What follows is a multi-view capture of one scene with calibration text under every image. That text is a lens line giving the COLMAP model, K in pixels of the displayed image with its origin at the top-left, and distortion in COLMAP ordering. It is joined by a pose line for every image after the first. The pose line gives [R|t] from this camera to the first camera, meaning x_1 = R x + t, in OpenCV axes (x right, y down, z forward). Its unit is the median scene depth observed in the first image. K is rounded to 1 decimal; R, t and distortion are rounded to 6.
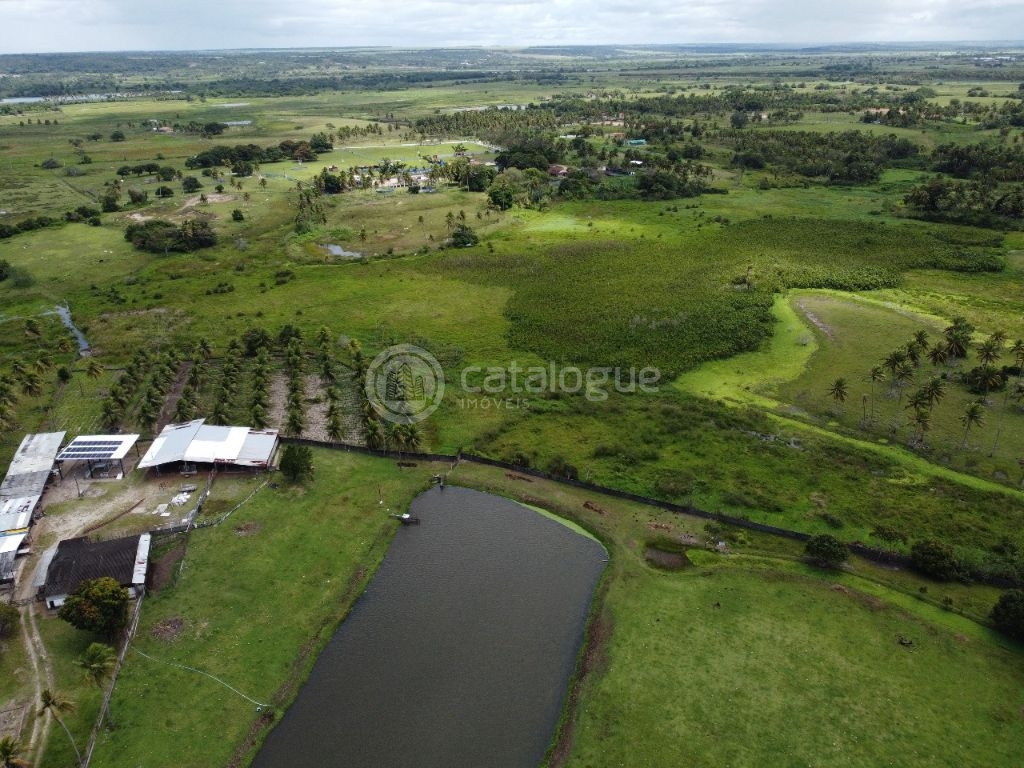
lens RADIAL K [[779.0, 0, 508.4], [0, 779.0, 383.6], [0, 0, 1]] dist [-0.004677, 0.001415]
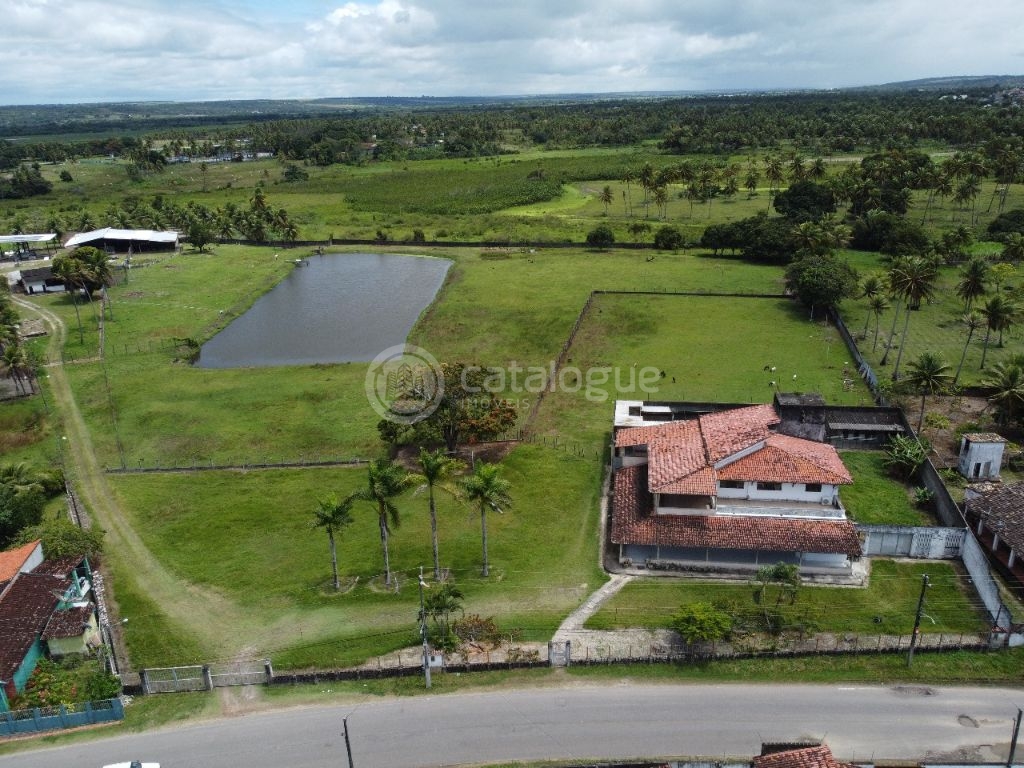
lens RADIAL K [[779.0, 0, 508.4], [0, 779.0, 383.6], [0, 0, 1]] dist [-0.004677, 0.001415]
pose [[0.968472, -0.099096, 0.228567, -0.060152], [0.113076, 0.992384, -0.048867, 0.262099], [-0.221984, 0.073171, 0.972301, -0.180189]]
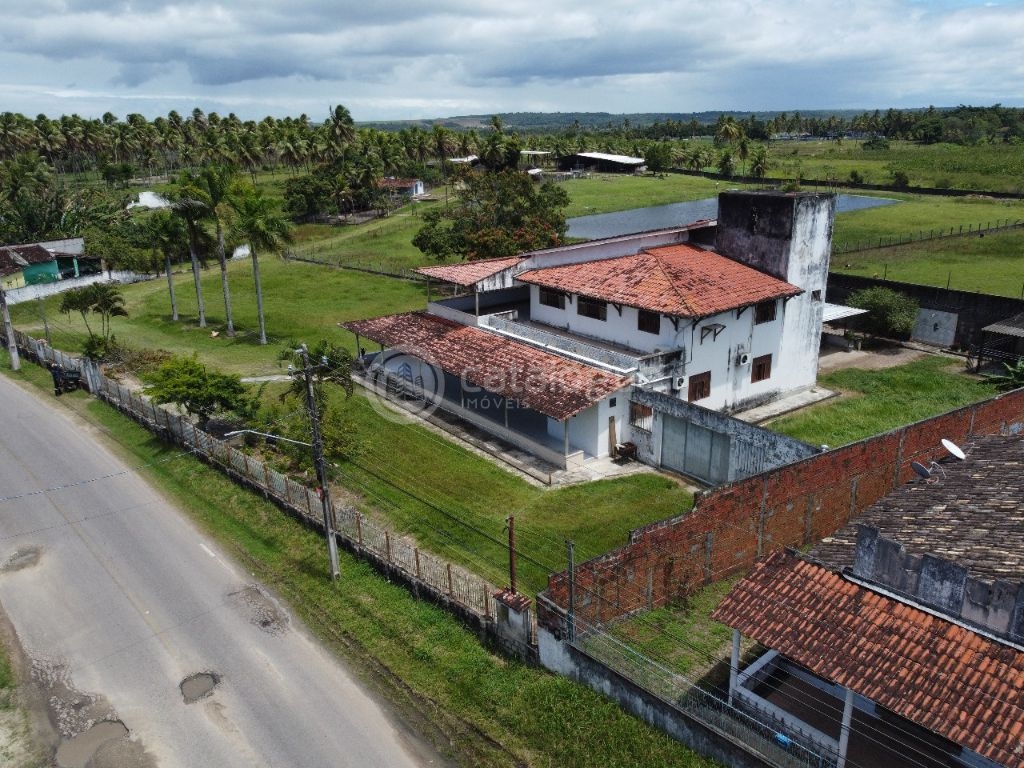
lens RADIAL K [[779.0, 0, 508.4], [0, 779.0, 383.6], [0, 0, 1]] dist [-0.004677, 0.001415]
pose [[0.852692, 0.158218, -0.497878, 0.113746], [-0.197030, 0.980053, -0.025998, 0.306406], [0.483833, 0.120265, 0.866857, -0.086208]]
